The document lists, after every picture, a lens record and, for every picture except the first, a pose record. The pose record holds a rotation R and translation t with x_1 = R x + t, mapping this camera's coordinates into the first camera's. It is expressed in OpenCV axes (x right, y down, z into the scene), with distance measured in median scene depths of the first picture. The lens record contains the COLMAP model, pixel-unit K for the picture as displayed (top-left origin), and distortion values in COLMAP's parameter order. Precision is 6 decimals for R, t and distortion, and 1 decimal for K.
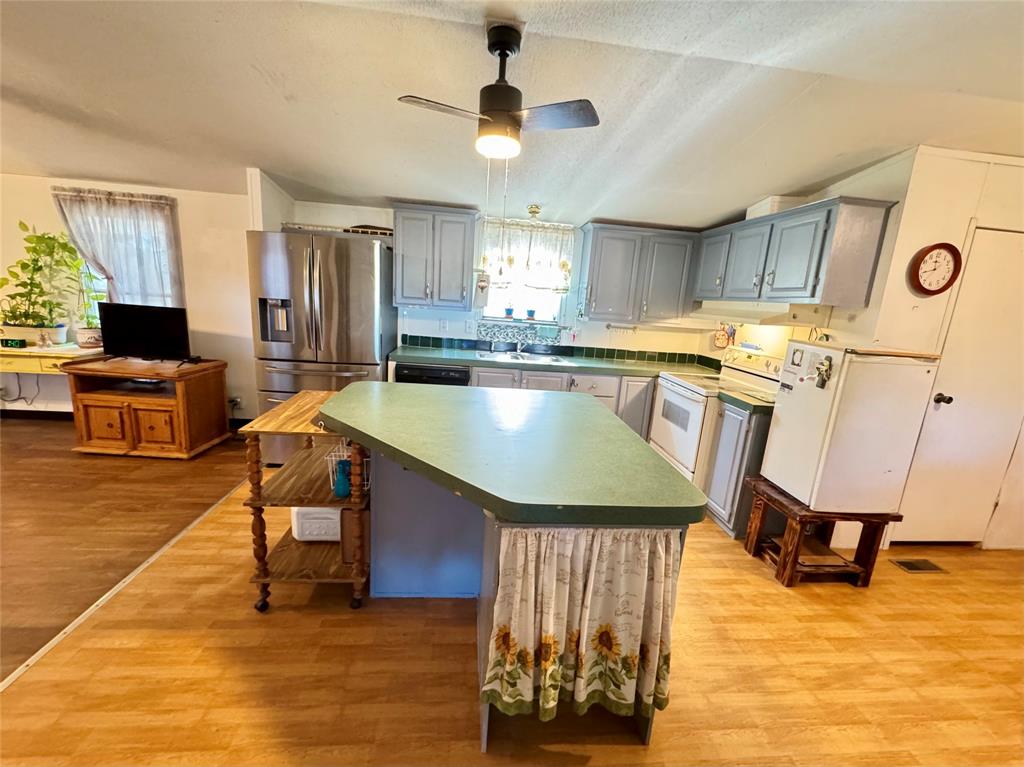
lens RADIAL K [[422.3, 0, 515.0], [0, 422.3, 384.9], [0, 0, 1]] dist [-0.003433, -0.000320]
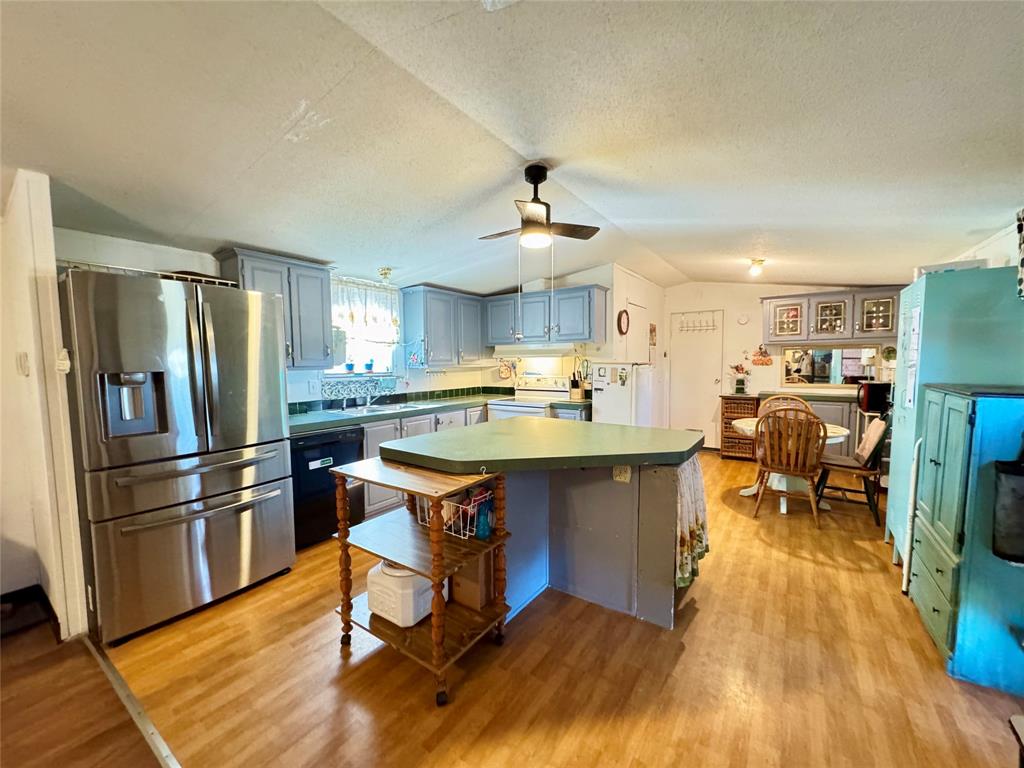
lens RADIAL K [[407.4, 0, 513.9], [0, 407.4, 385.8], [0, 0, 1]] dist [0.000376, 0.000146]
pose [[0.640987, -0.125254, 0.757263, -0.574353], [0.210827, 0.977379, -0.016792, -0.039095], [-0.738029, 0.170415, 0.652895, 0.116728]]
